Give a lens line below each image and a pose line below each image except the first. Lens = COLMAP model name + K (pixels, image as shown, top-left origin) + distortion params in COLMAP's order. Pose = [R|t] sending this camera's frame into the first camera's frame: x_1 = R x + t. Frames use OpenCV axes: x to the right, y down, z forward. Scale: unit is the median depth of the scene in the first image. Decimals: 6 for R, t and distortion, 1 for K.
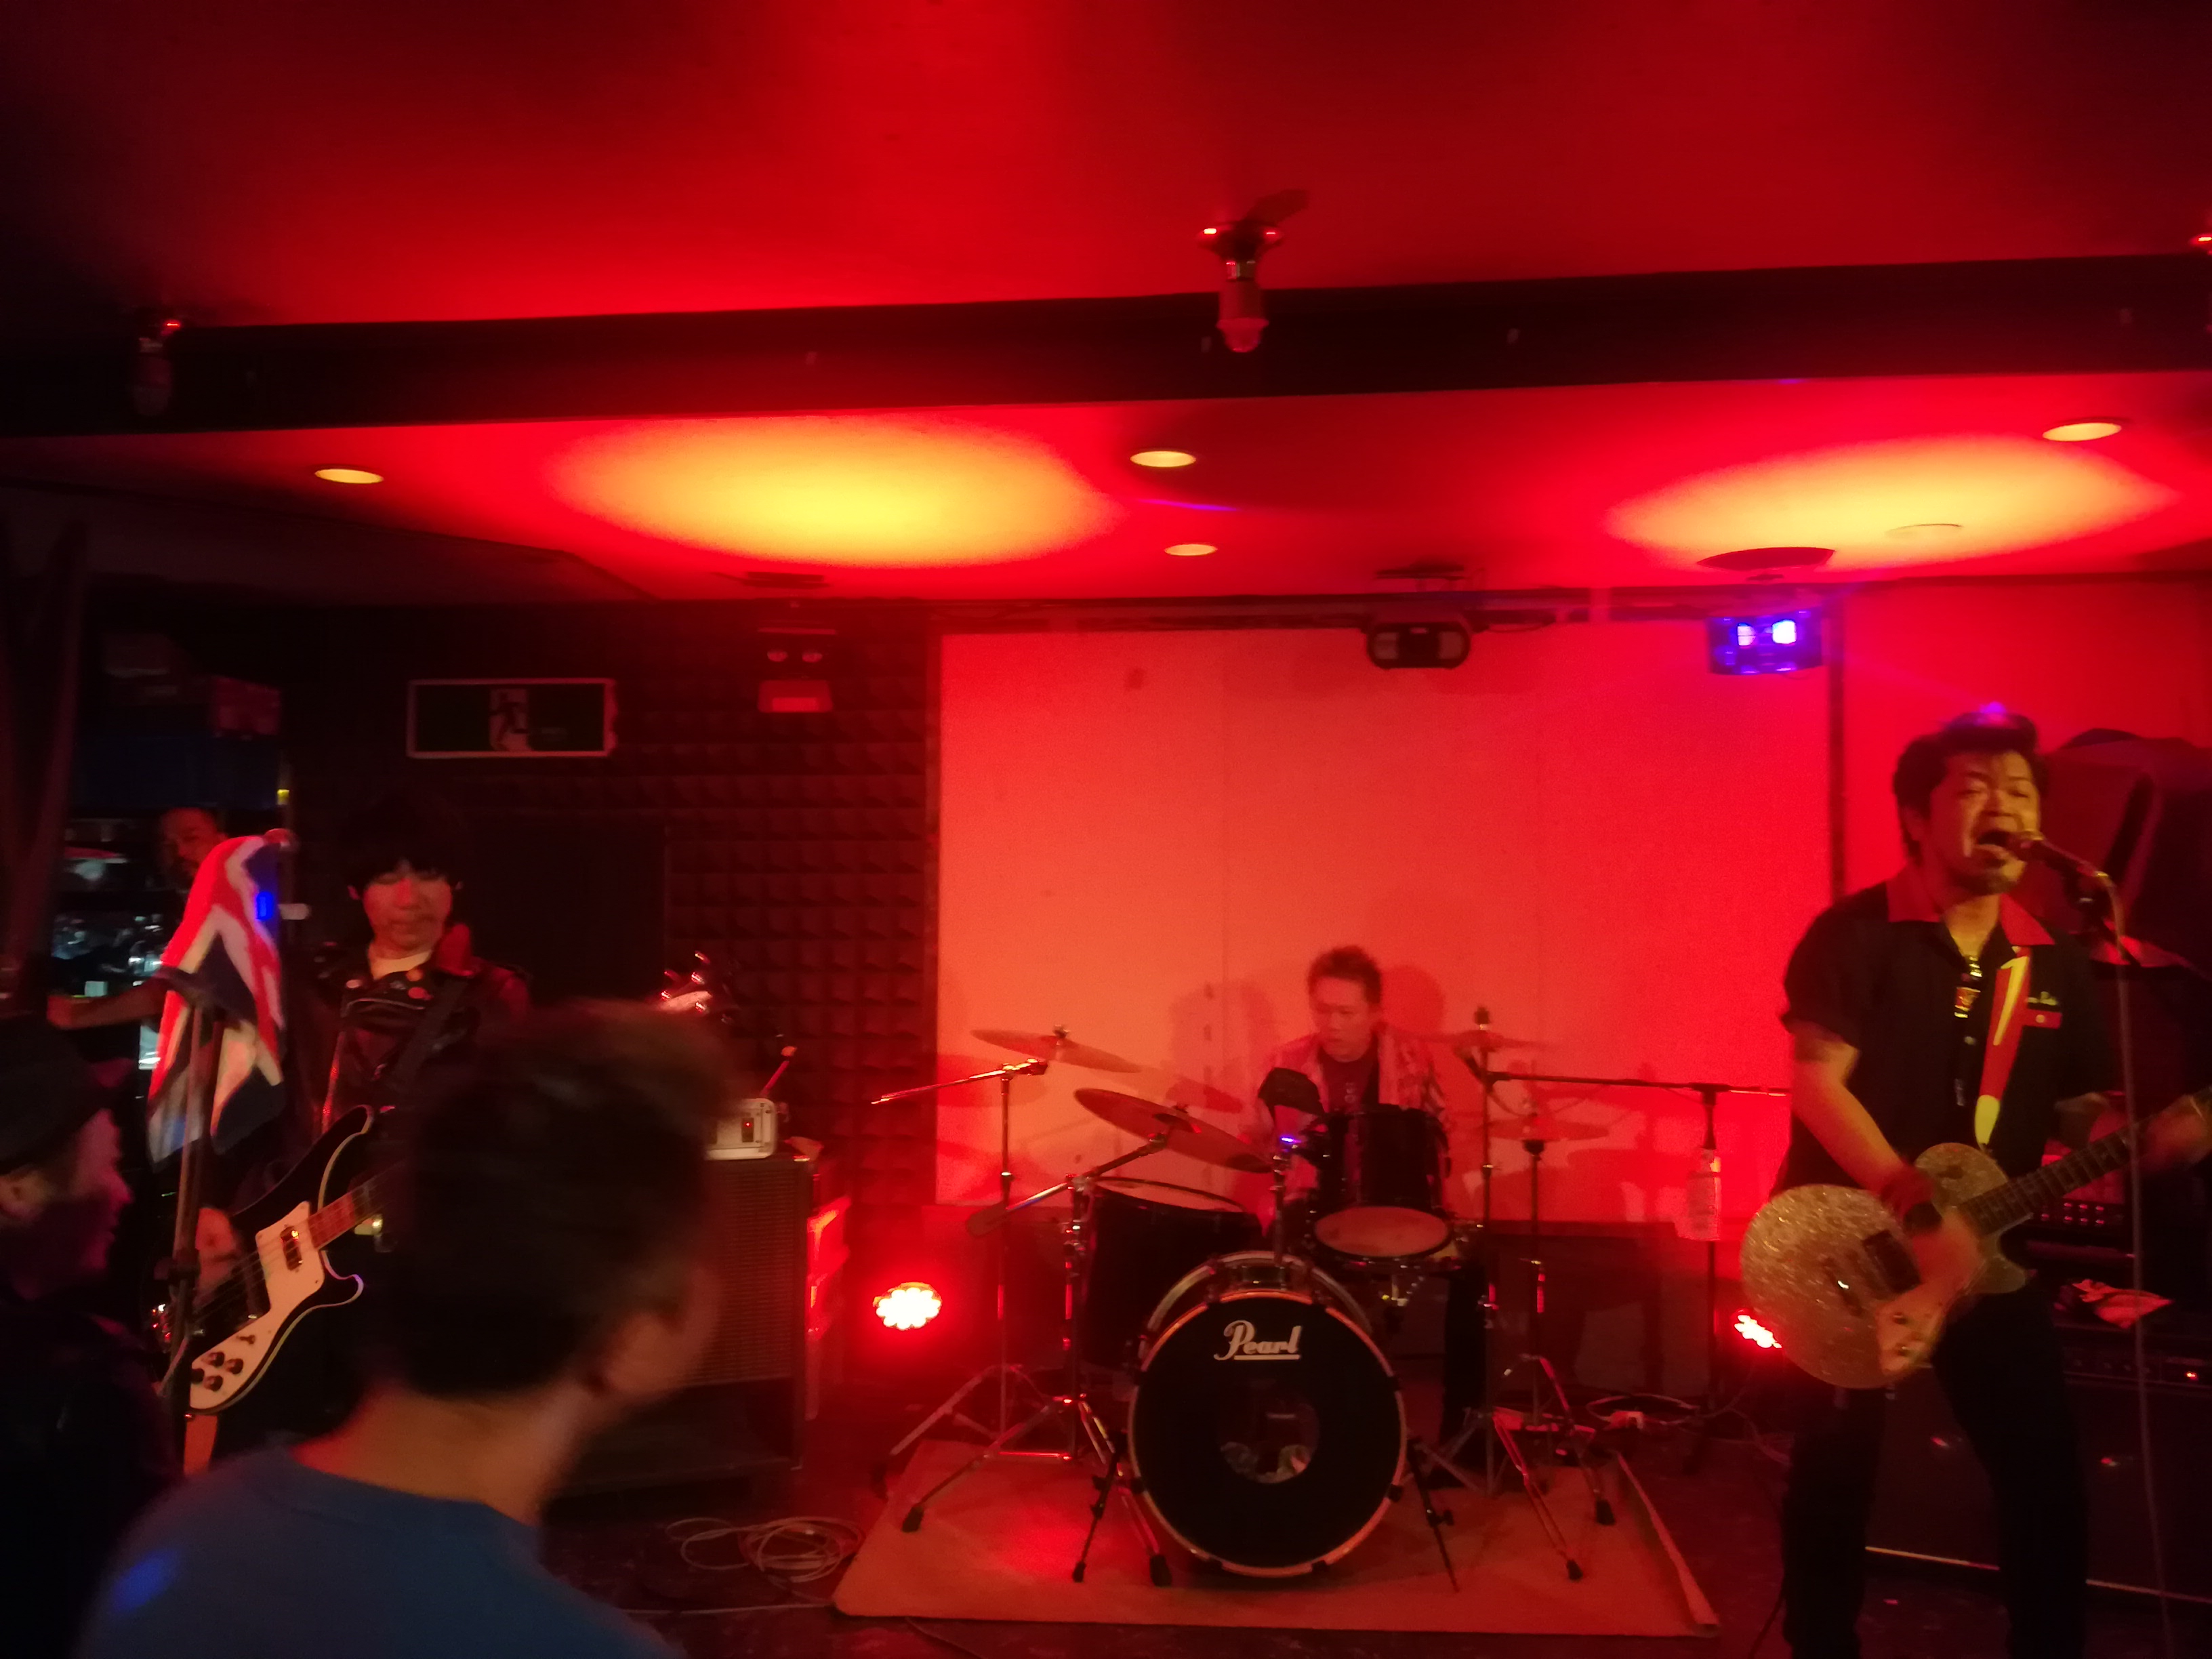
lens RADIAL K [[1671.2, 0, 1106.0], [0, 1671.2, 829.5], [0, 0, 1]] dist [0.028307, 0.002800]
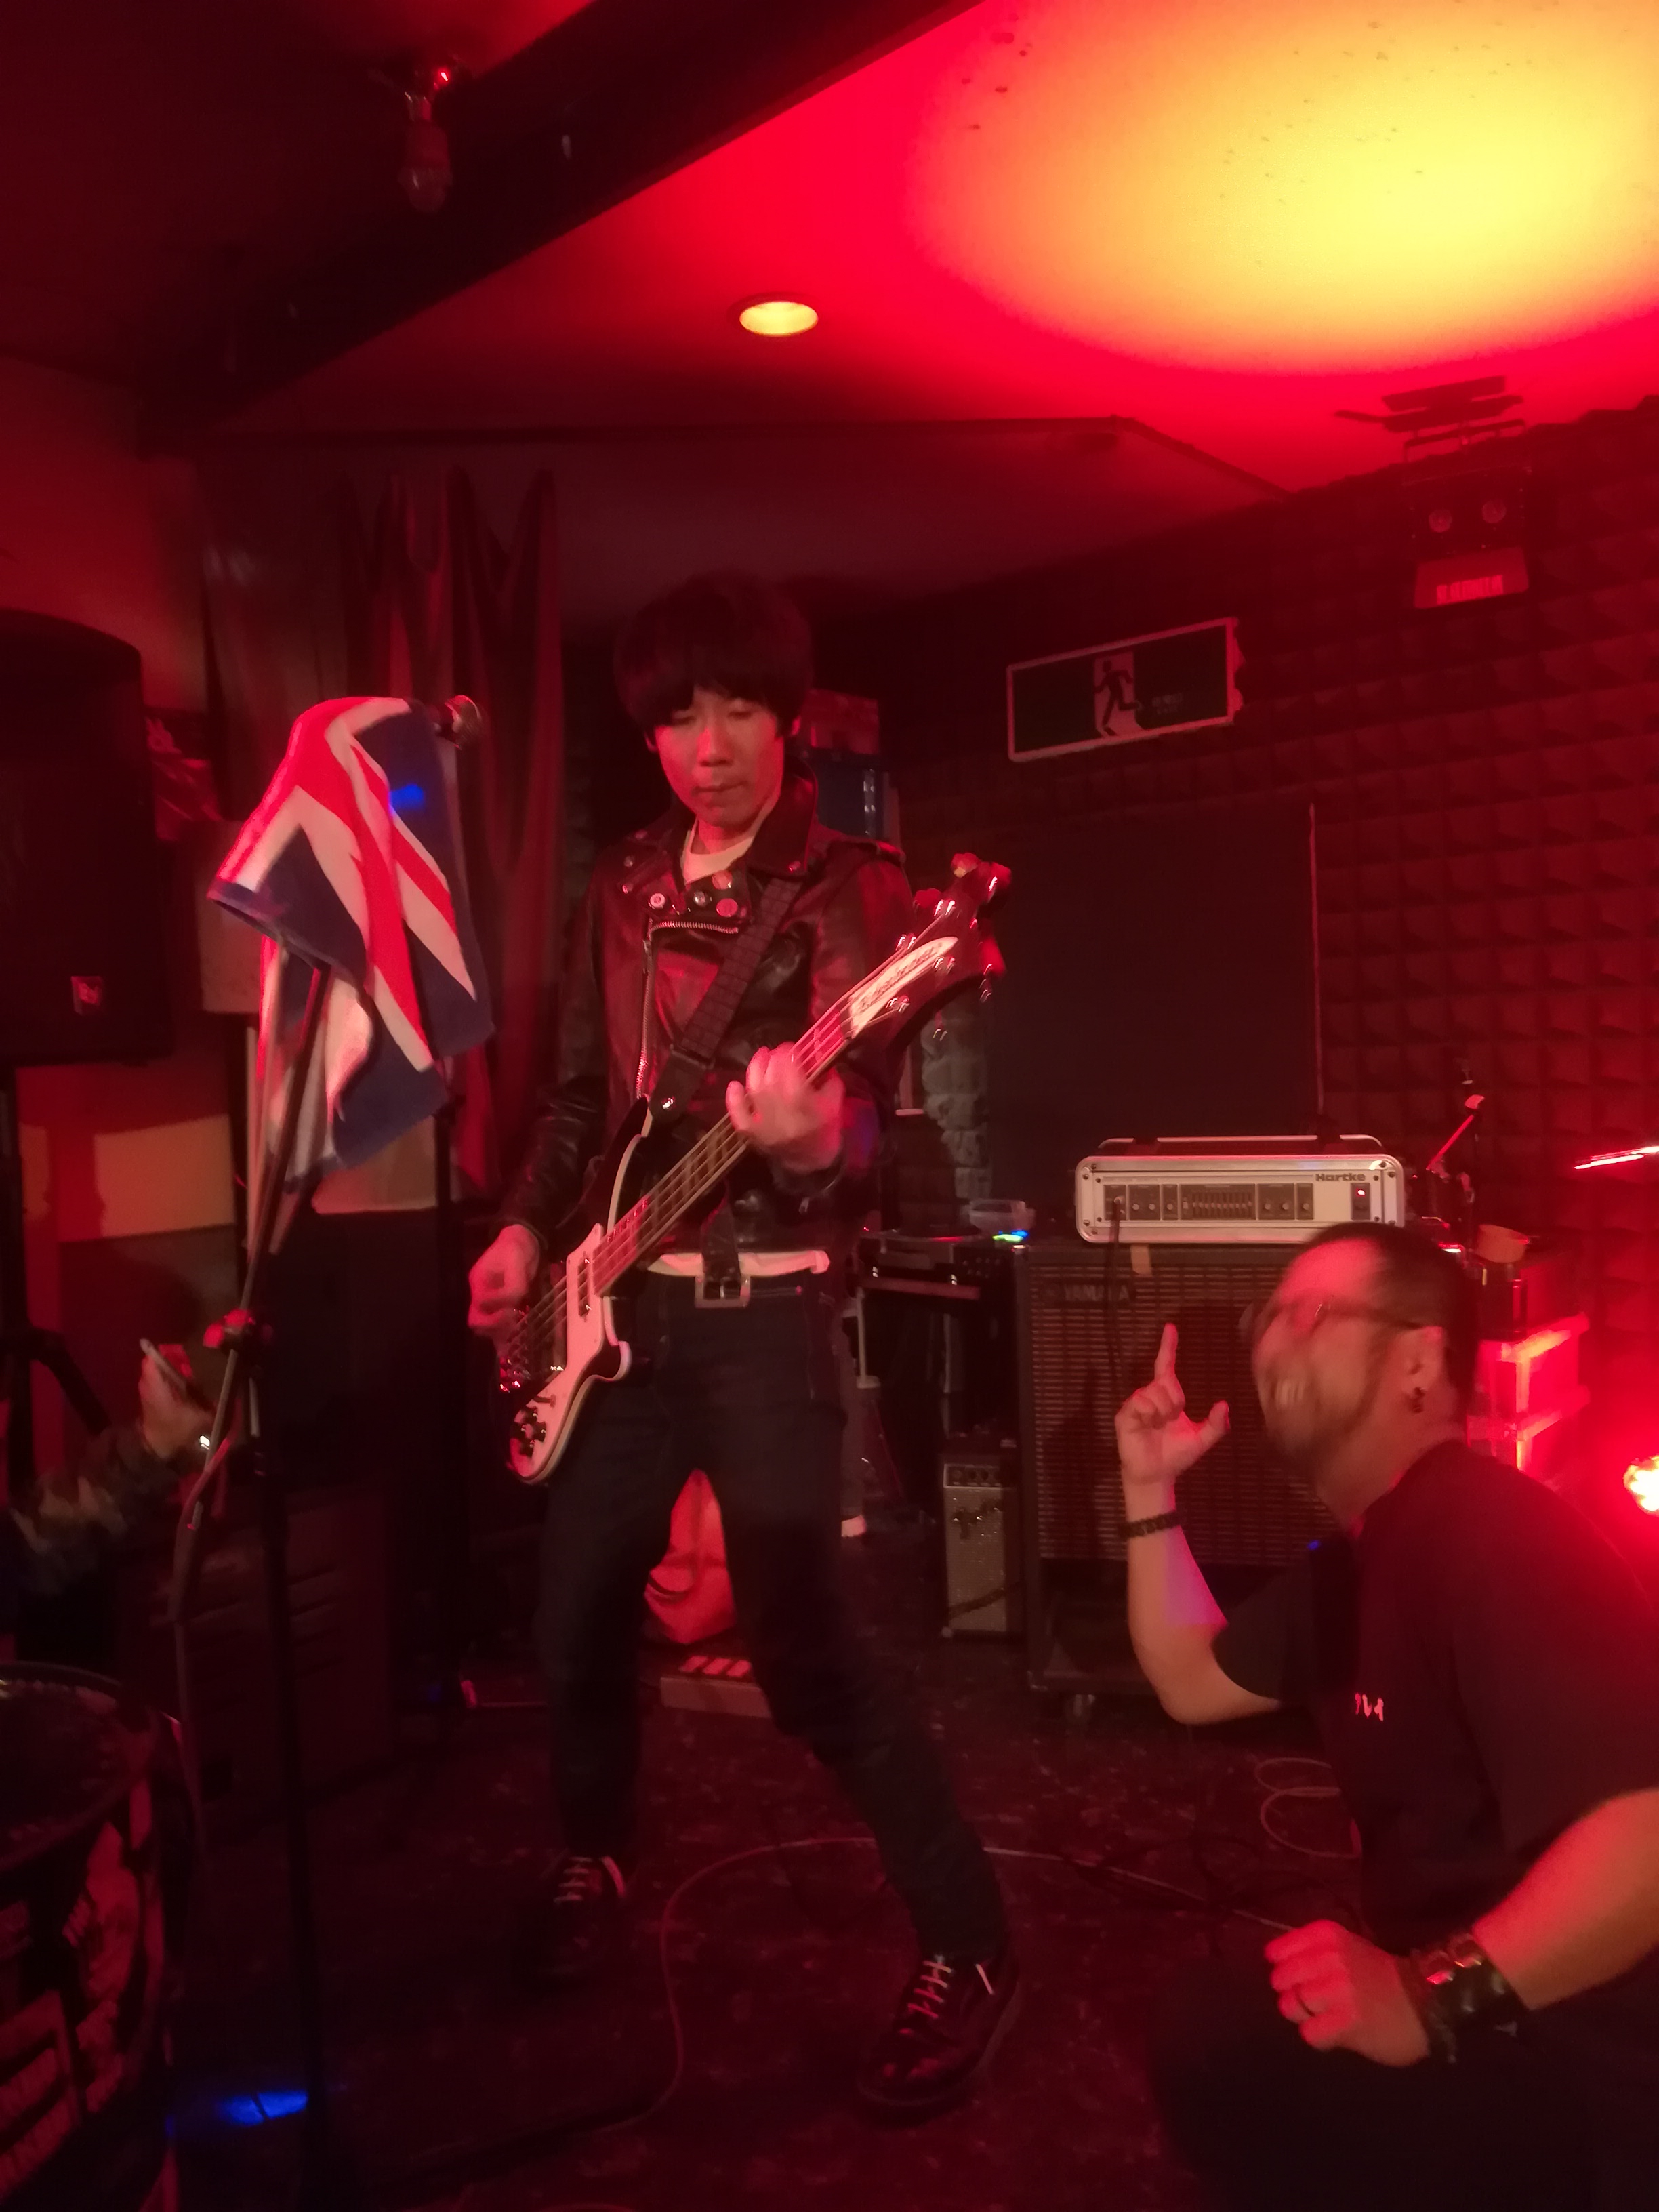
lens RADIAL K [[1637.9, 0, 881.6], [0, 1637.9, 1111.3], [0, 0, 1]] dist [0.005427, 0.000807]
pose [[0.808850, -0.007746, -0.587965, 0.009461], [0.066009, 0.994789, 0.077702, 0.066814], [0.584299, -0.101660, 0.805146, 0.309493]]
